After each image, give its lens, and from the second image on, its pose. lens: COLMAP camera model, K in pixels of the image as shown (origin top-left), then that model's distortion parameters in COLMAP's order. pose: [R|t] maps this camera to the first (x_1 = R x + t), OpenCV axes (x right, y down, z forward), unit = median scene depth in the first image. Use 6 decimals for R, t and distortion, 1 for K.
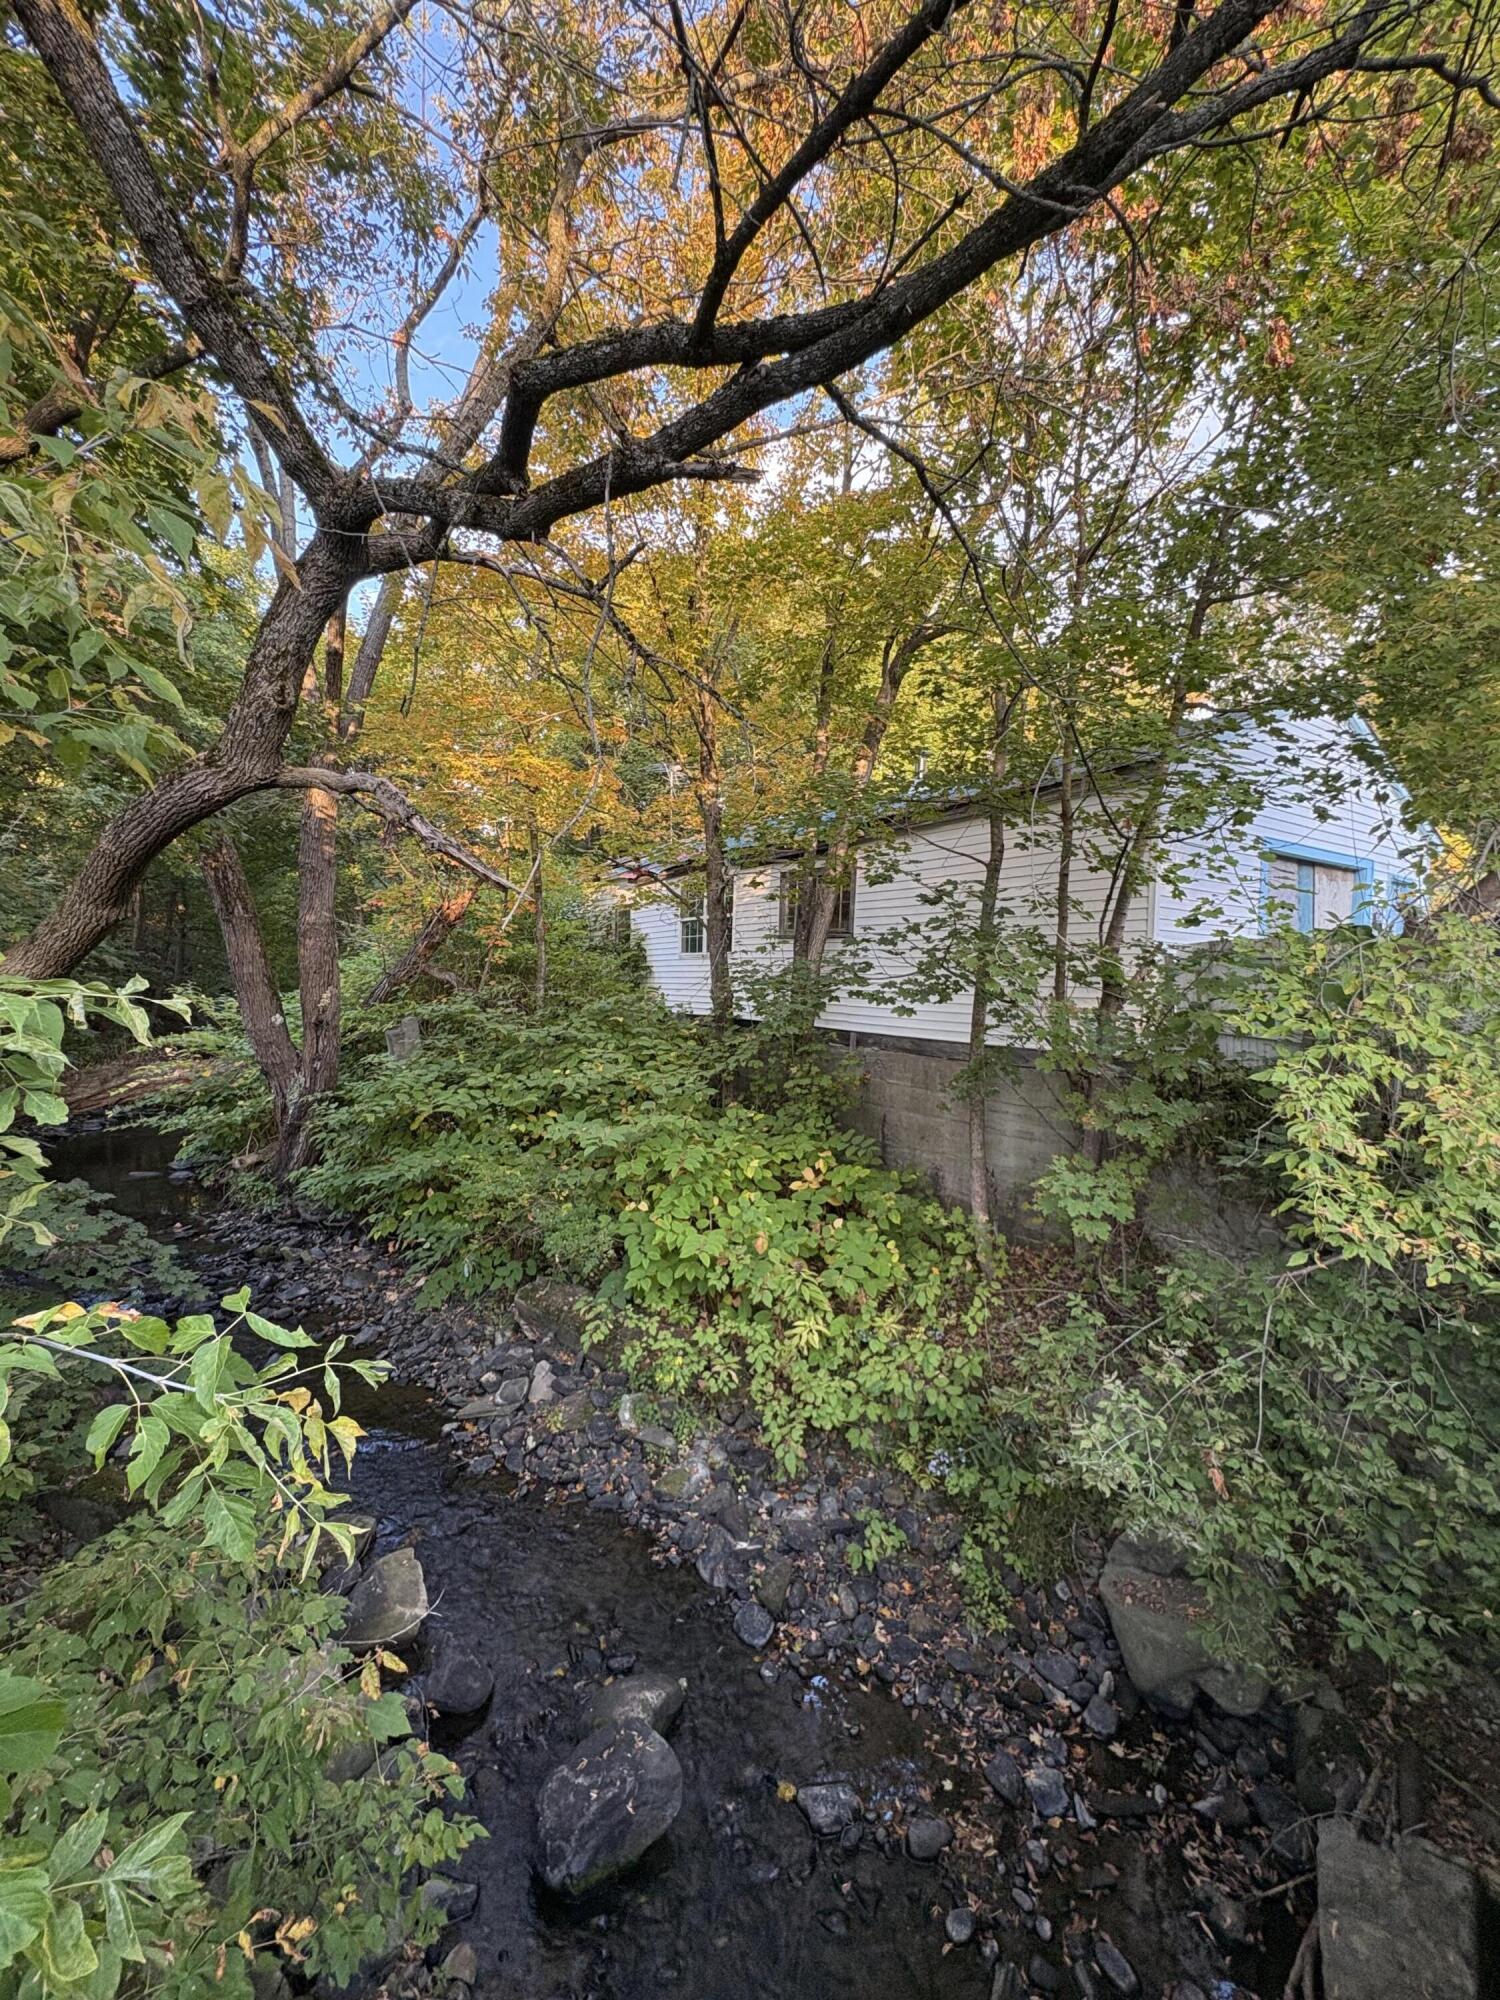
lens RADIAL K [[799.0, 0, 751.3], [0, 799.0, 1000.0], [0, 0, 1]] dist [-0.000156, 0.000357]
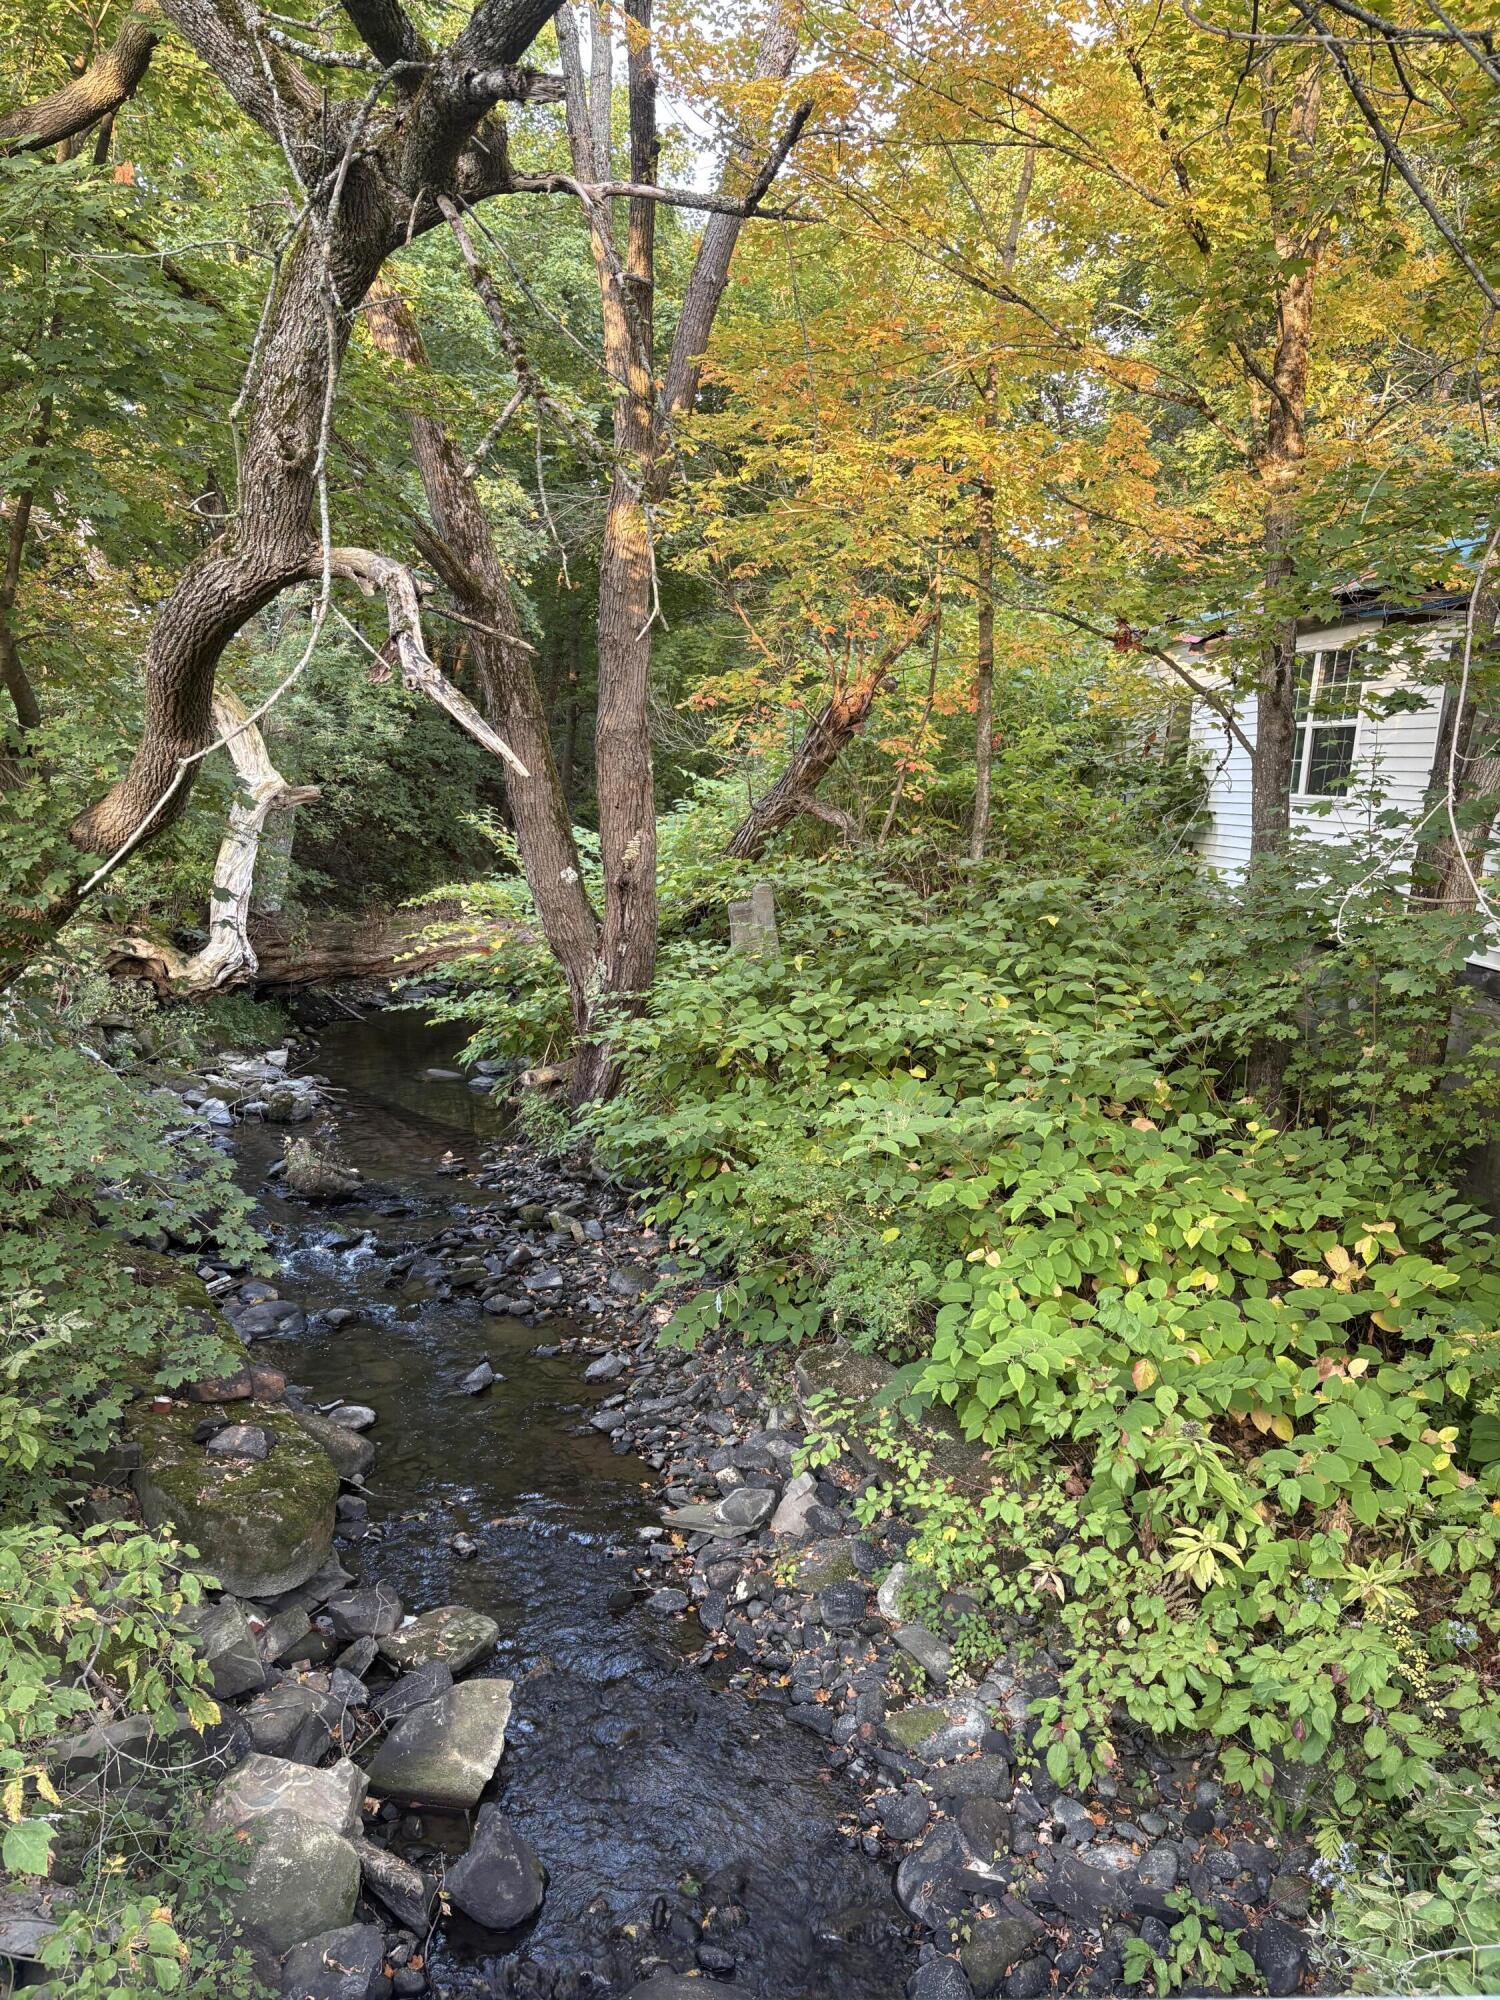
lens RADIAL K [[1437.1, 0, 751.1], [0, 1437.1, 999.1], [0, 0, 1]] dist [0.008437, -0.008303]
pose [[0.878133, 0.108794, -0.465883, 0.156440], [-0.060539, 0.991242, 0.117368, -0.032989], [0.474572, -0.074860, 0.877028, 0.029951]]
